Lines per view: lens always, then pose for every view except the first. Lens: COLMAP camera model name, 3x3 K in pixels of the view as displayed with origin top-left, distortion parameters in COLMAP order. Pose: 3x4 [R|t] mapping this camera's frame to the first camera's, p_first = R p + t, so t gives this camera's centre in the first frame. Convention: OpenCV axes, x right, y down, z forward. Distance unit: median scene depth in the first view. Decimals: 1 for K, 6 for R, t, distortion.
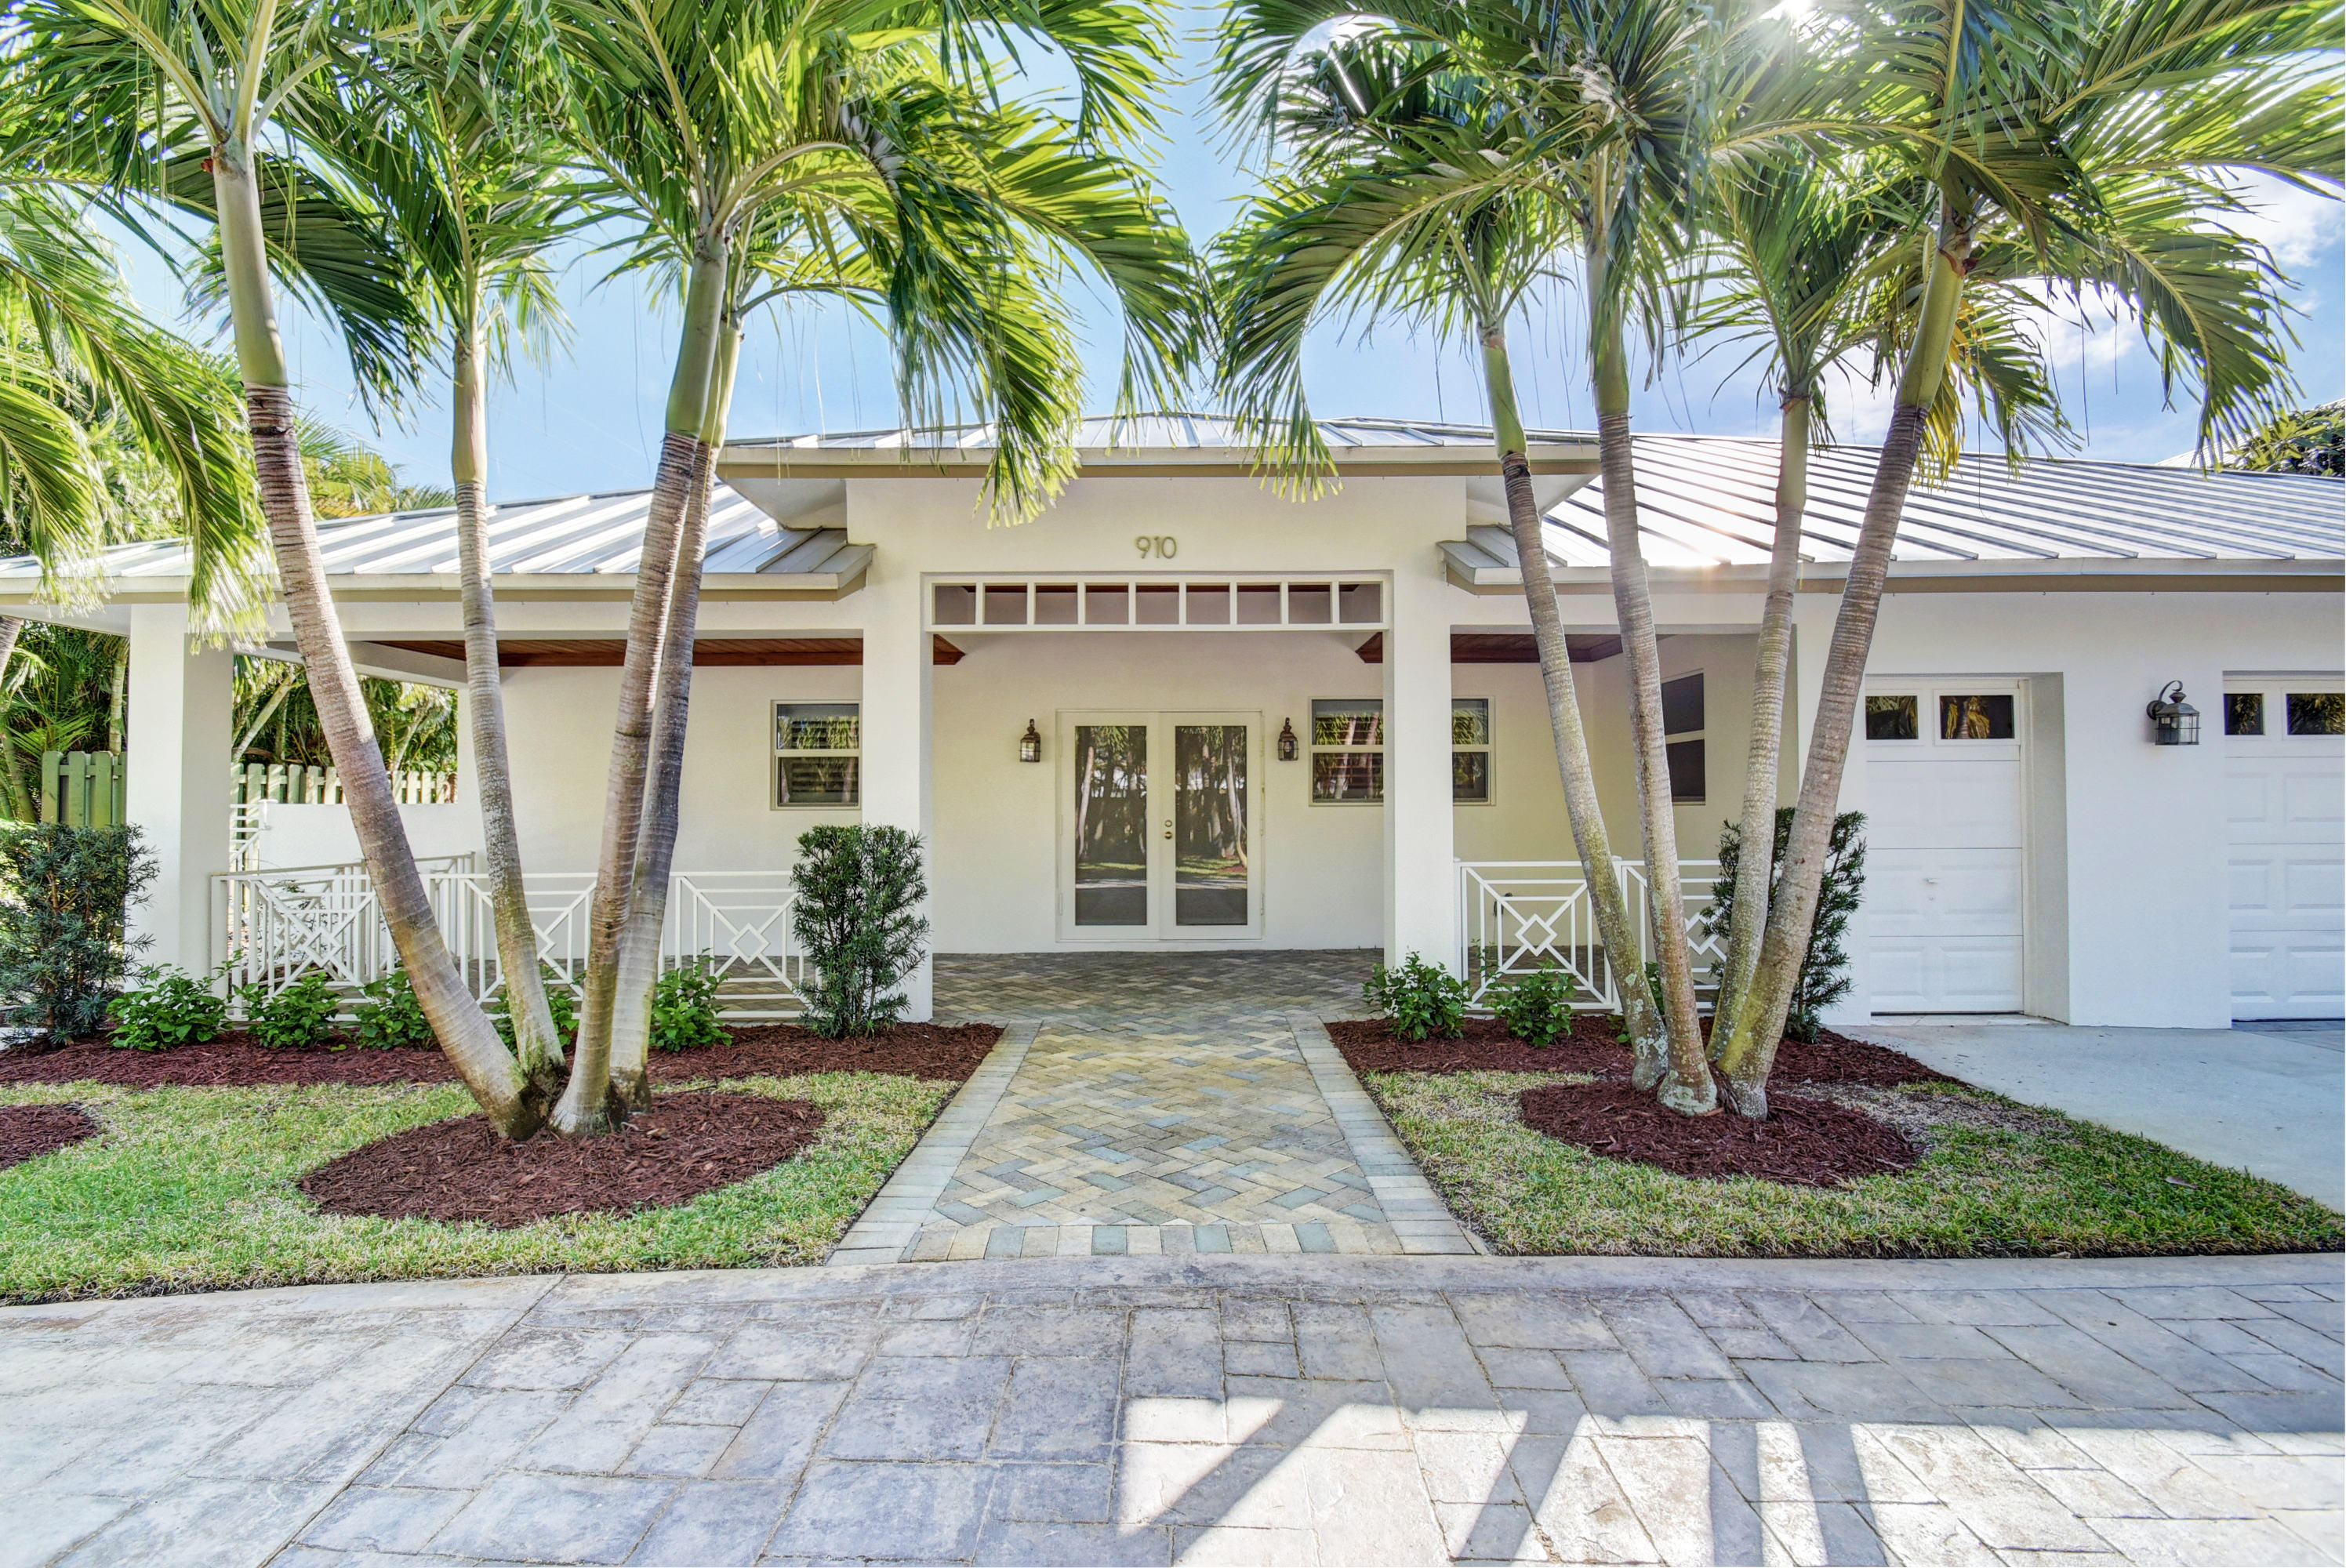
lens RADIAL K [[1072.1, 0, 1167.1], [0, 1072.1, 786.3], [0, 0, 1]] dist [-0.021490, -0.001453]
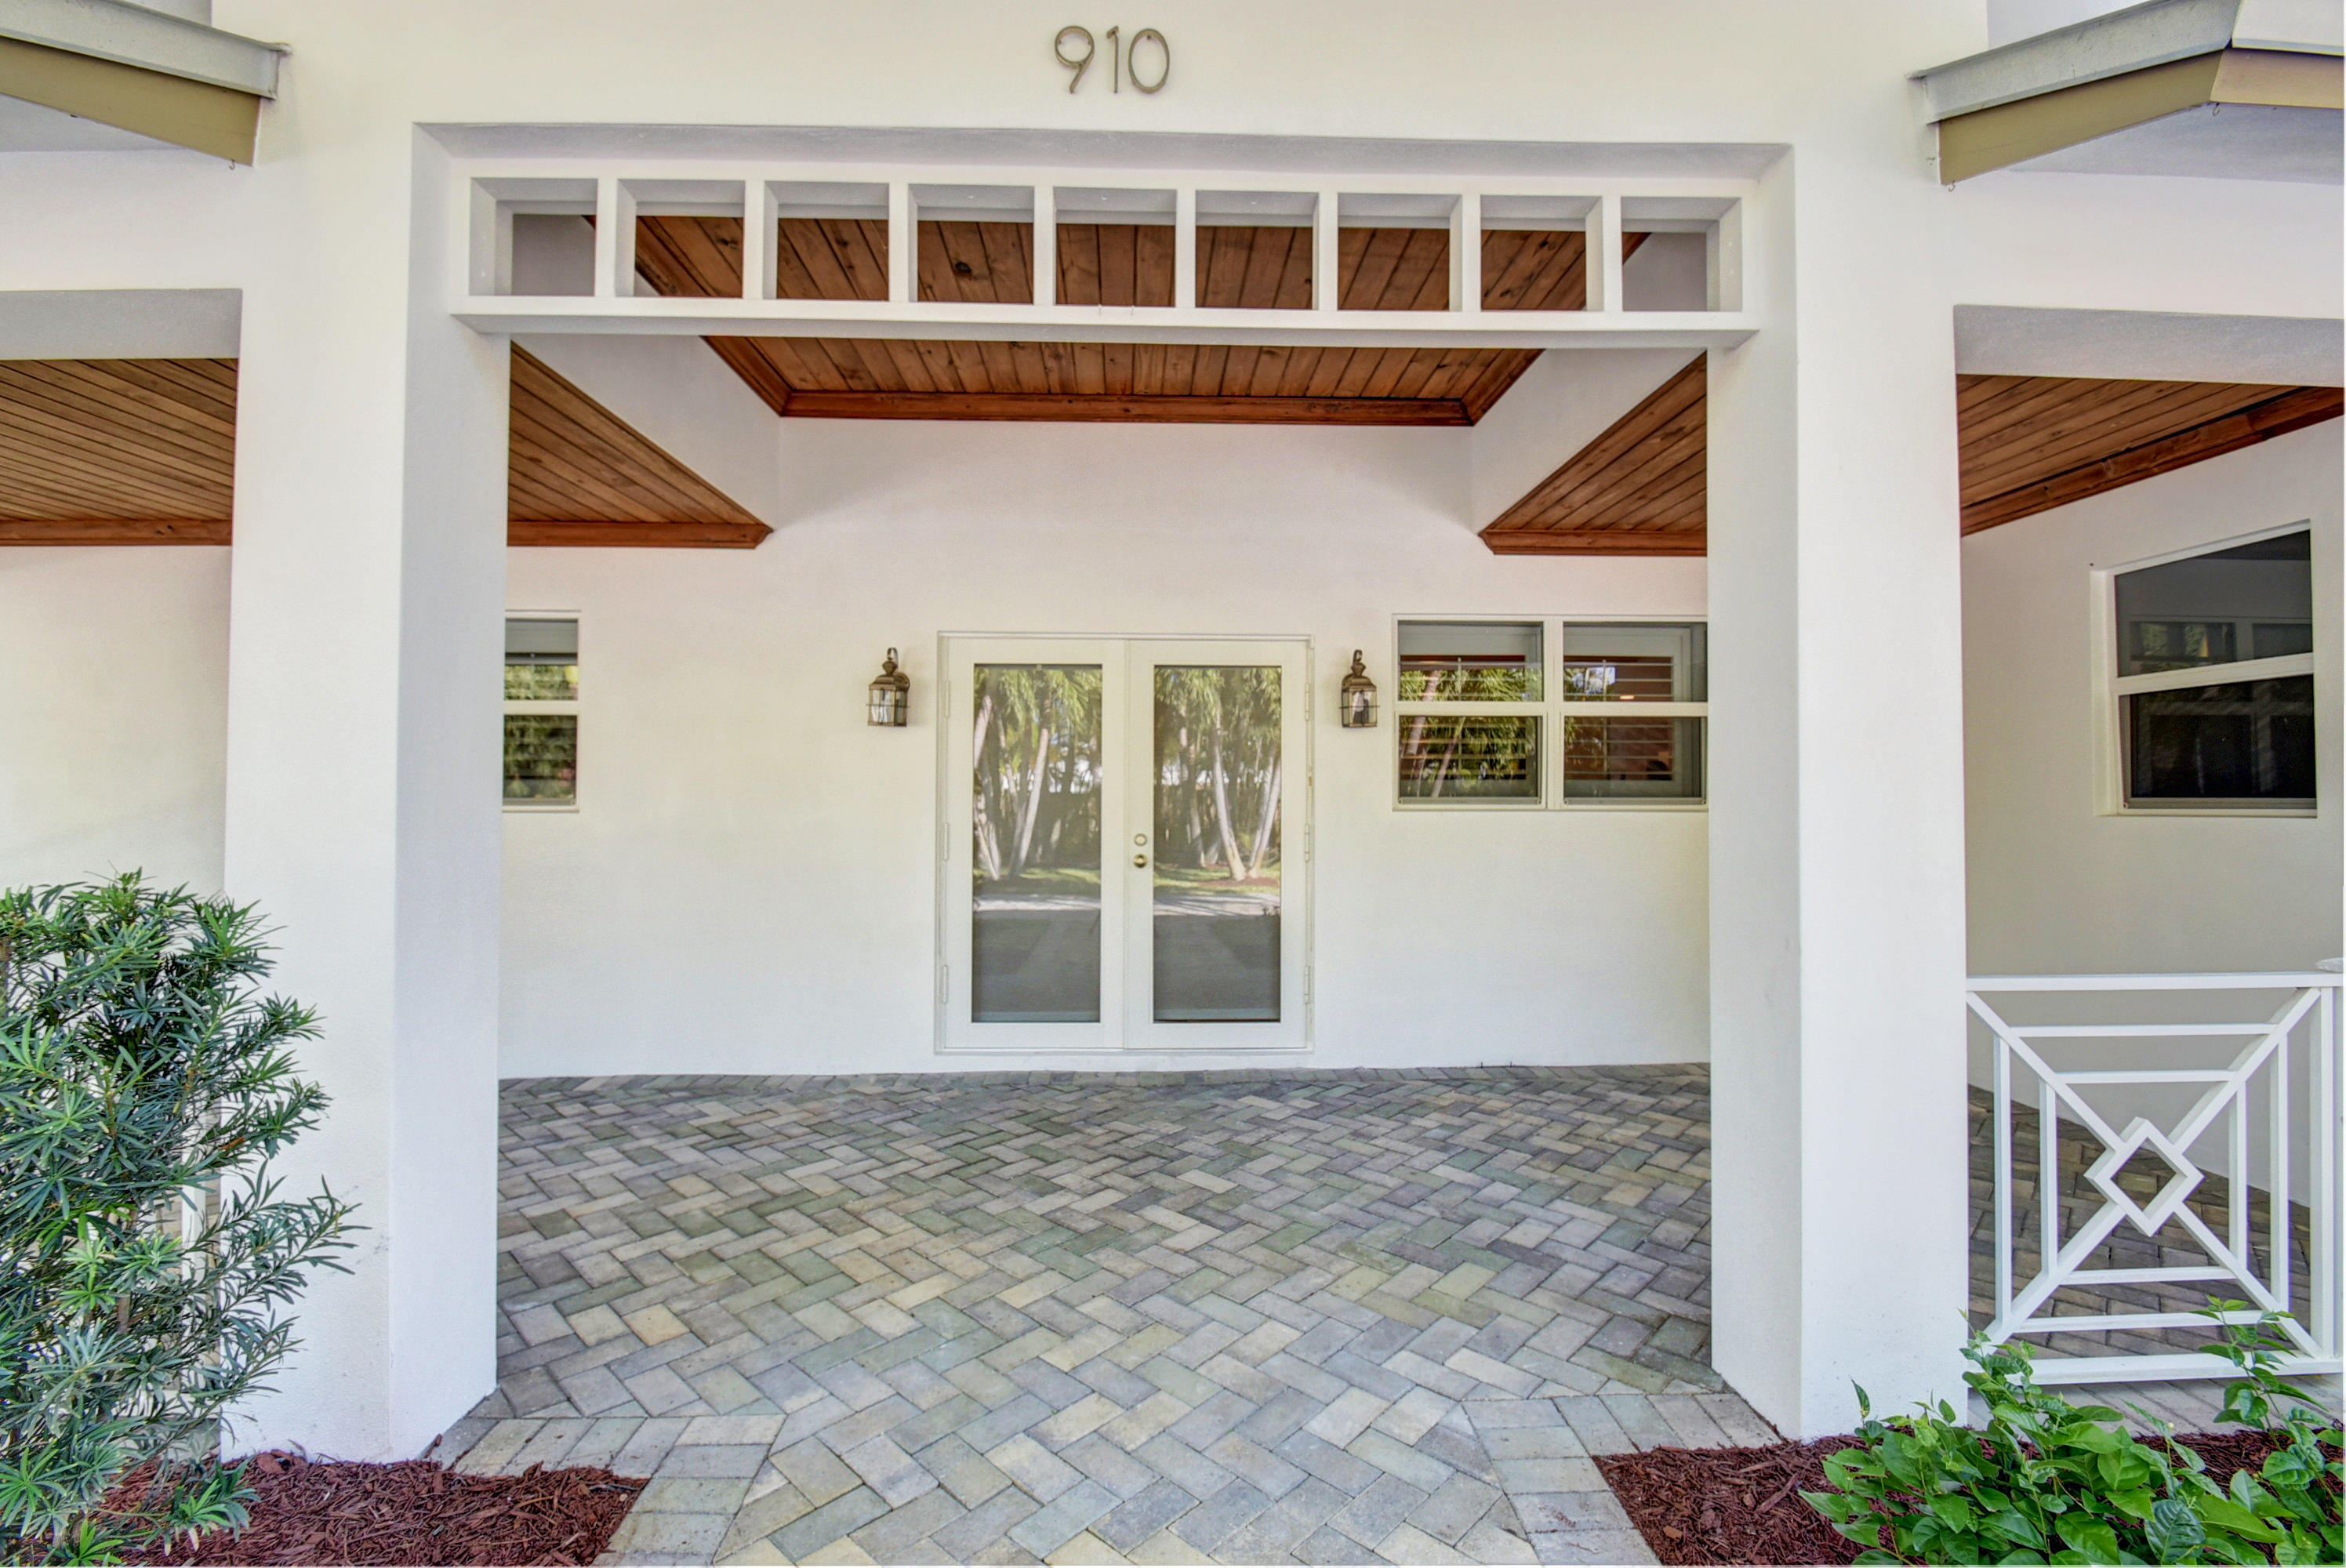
lens RADIAL K [[1072.1, 0, 1178.8], [0, 1072.1, 783.8], [0, 0, 1]] dist [-0.021490, -0.001453]
pose [[0.999238, 0.006297, 0.038521, -0.000245], [-0.006373, 0.999978, 0.001850, 0.004410], [-0.038508, -0.002094, 0.999256, 0.448951]]
